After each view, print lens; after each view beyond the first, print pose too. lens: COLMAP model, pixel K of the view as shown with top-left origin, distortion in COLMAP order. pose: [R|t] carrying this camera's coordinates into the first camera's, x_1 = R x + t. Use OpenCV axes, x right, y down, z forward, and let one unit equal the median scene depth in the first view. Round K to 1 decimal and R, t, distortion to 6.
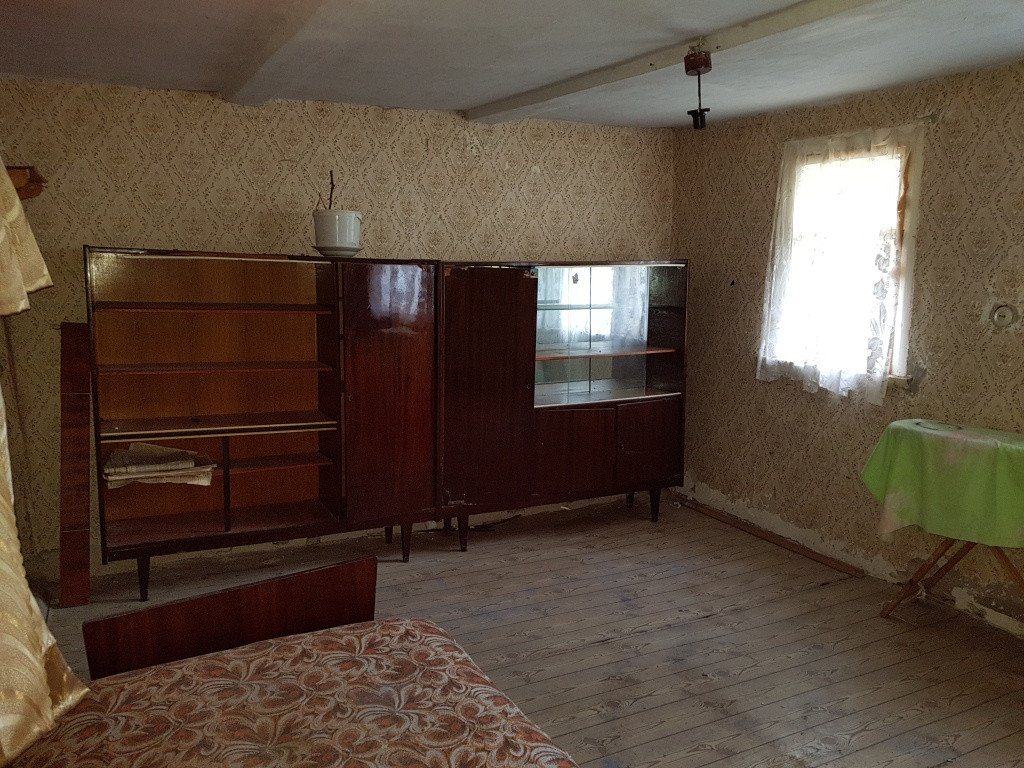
lens RADIAL K [[819.9, 0, 512.2], [0, 819.9, 386.5], [0, 0, 1]] dist [0.042300, -0.046835]
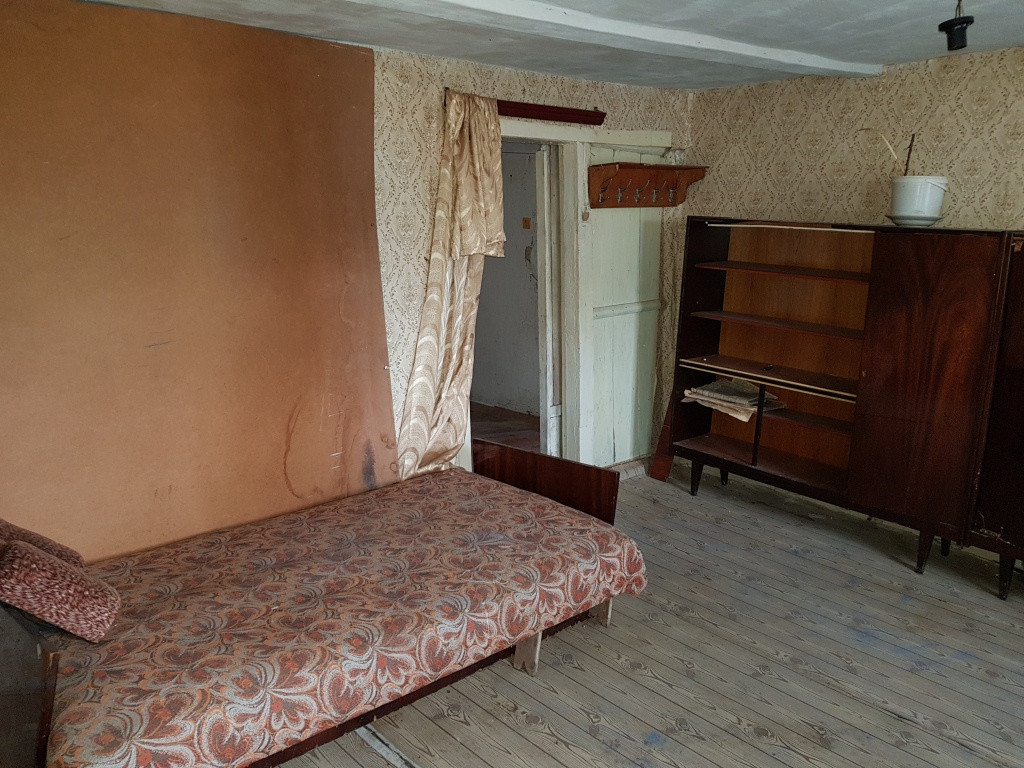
lens RADIAL K [[819.9, 0, 511.7], [0, 819.9, 385.1], [0, 0, 1]] dist [0.042300, -0.046835]
pose [[0.257192, 0.191986, -0.947097, 0.609973], [-0.168714, 0.973935, 0.151611, -0.049244], [0.951519, 0.120795, 0.282879, 0.333745]]
